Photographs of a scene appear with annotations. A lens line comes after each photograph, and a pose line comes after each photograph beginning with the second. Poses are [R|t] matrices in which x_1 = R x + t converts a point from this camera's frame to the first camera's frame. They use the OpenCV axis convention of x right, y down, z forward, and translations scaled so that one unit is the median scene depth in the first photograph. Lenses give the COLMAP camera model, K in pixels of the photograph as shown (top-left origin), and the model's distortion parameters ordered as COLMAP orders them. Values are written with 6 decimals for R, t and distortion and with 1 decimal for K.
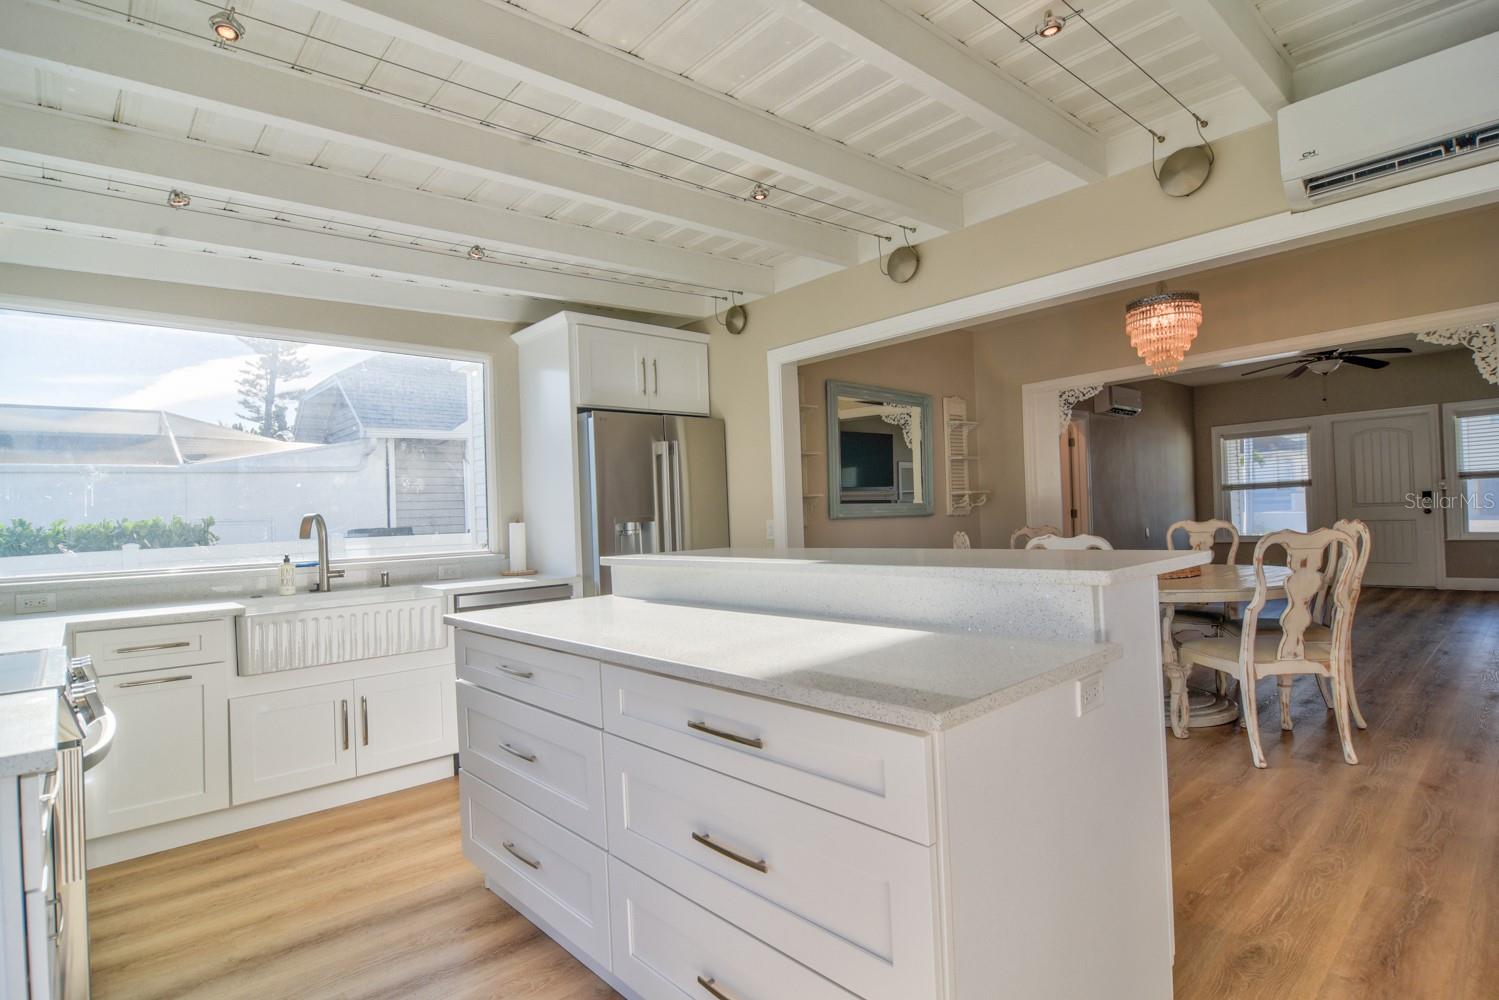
lens RADIAL K [[747.1, 0, 750.4], [0, 747.1, 504.2], [0, 0, 1]] dist [-0.001345, -0.009349]
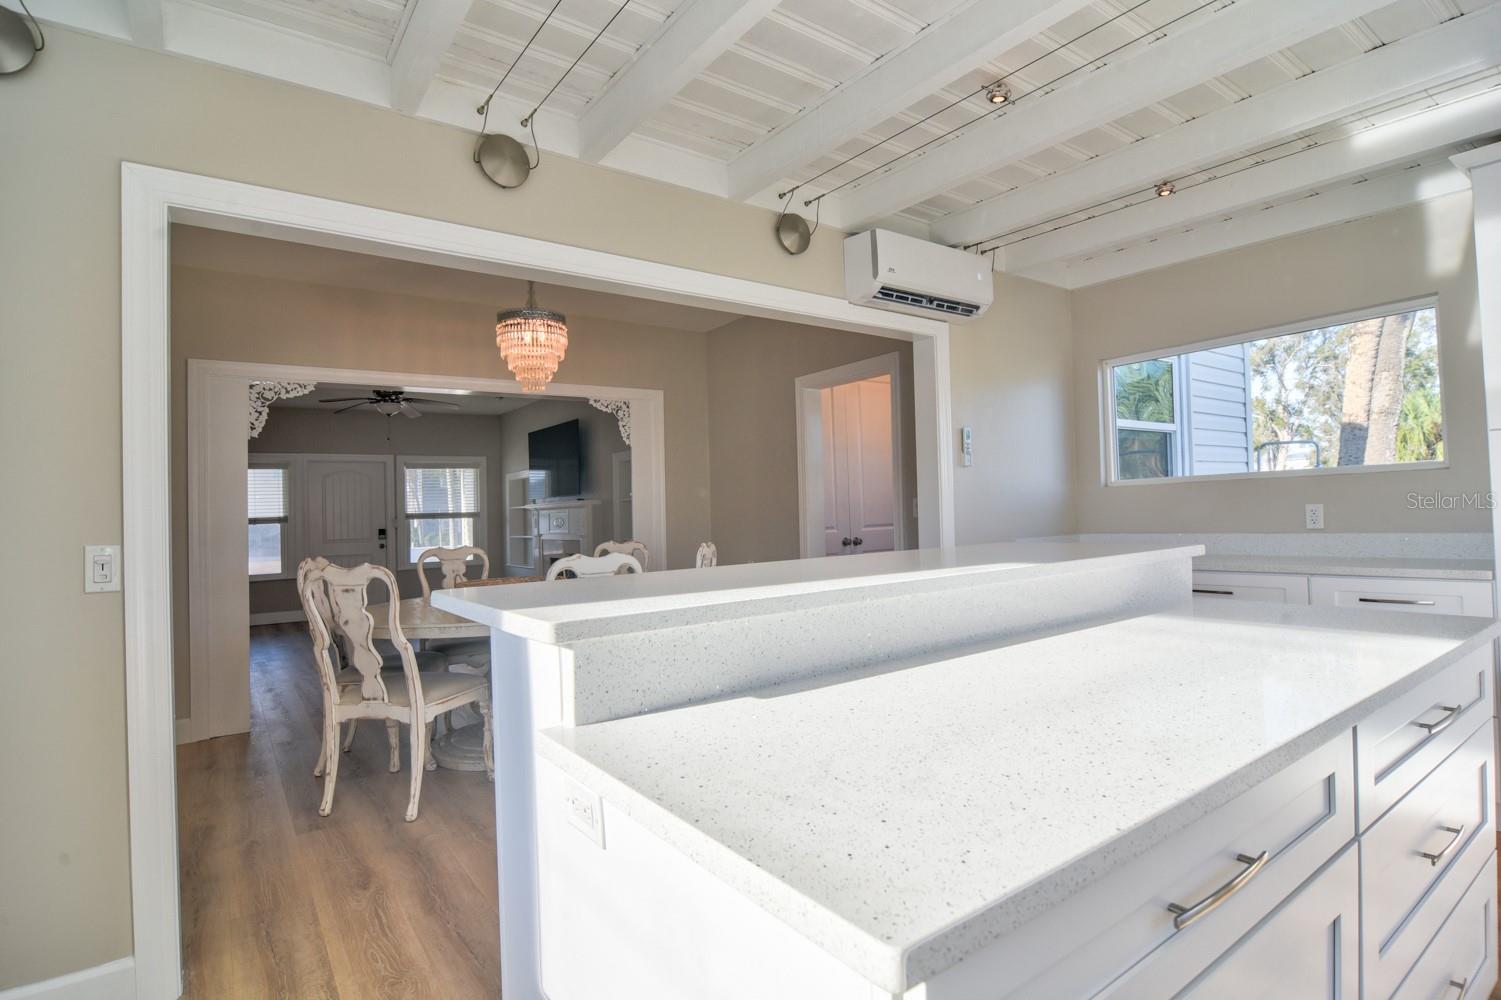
lens RADIAL K [[748.1, 0, 751.4], [0, 748.1, 504.2], [0, 0, 1]] dist [-0.001345, -0.009349]
pose [[0.099330, 0.046961, 0.993946, -0.354169], [0.017070, 0.998658, -0.048889, 0.020544], [-0.994908, 0.021822, 0.098395, 0.597849]]
